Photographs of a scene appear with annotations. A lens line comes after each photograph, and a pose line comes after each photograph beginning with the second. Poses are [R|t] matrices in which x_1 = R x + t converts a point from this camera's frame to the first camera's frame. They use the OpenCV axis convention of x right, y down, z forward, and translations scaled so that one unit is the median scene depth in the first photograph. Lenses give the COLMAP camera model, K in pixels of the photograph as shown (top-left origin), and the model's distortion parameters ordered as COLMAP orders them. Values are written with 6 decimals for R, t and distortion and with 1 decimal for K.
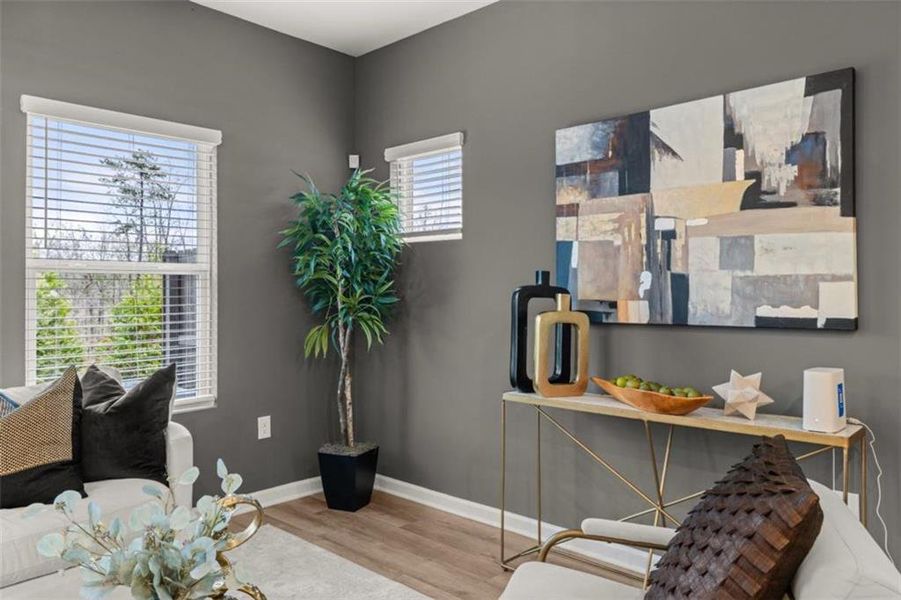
lens RADIAL K [[641.5, 0, 451.2], [0, 641.5, 282.0], [0, 0, 1]] dist [-0.006280, -0.000317]
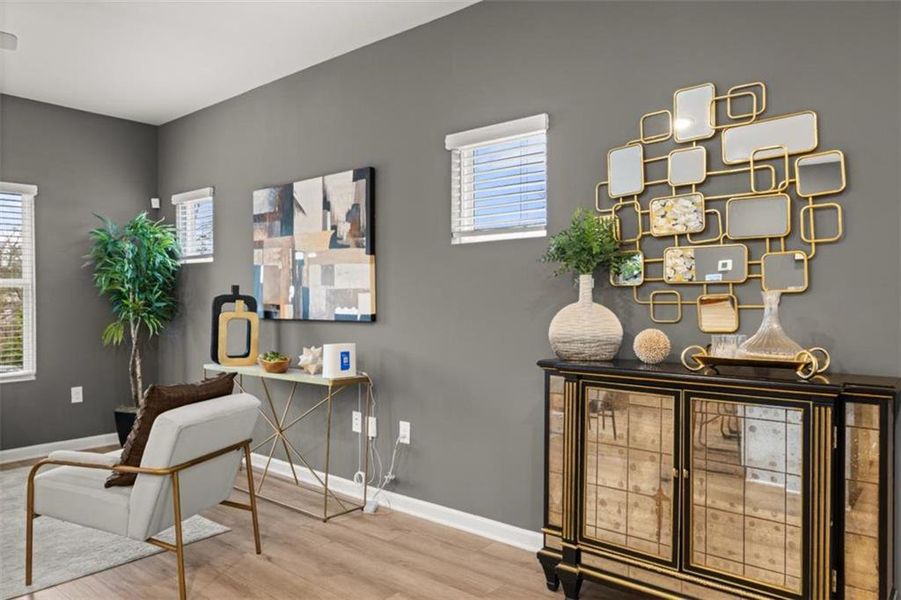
lens RADIAL K [[633.2, 0, 434.4], [0, 633.2, 297.4], [0, 0, 1]] dist [0.000356, 0.000676]
pose [[0.999524, 0.001011, 0.030829, 0.608831], [-0.001450, 0.999898, 0.014239, -0.010852], [-0.030812, -0.014276, 0.999423, -0.560425]]
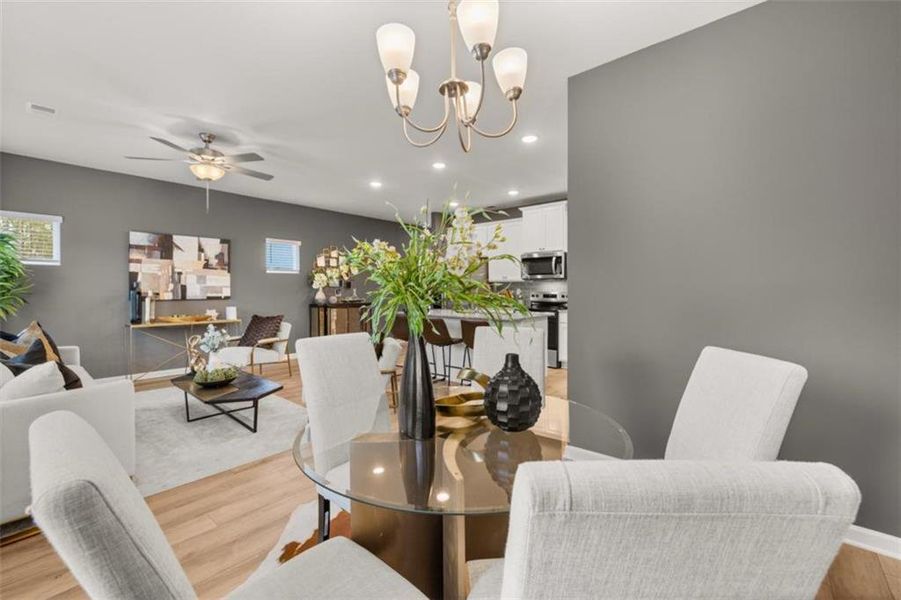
lens RADIAL K [[388.9, 0, 447.4], [0, 388.9, 296.8], [0, 0, 1]] dist [0.003021, 0.000152]
pose [[-0.039564, -0.011085, 0.999156, -1.764947], [-0.012354, 0.999867, 0.010603, 0.012229], [-0.999141, -0.011924, -0.039696, -0.340954]]
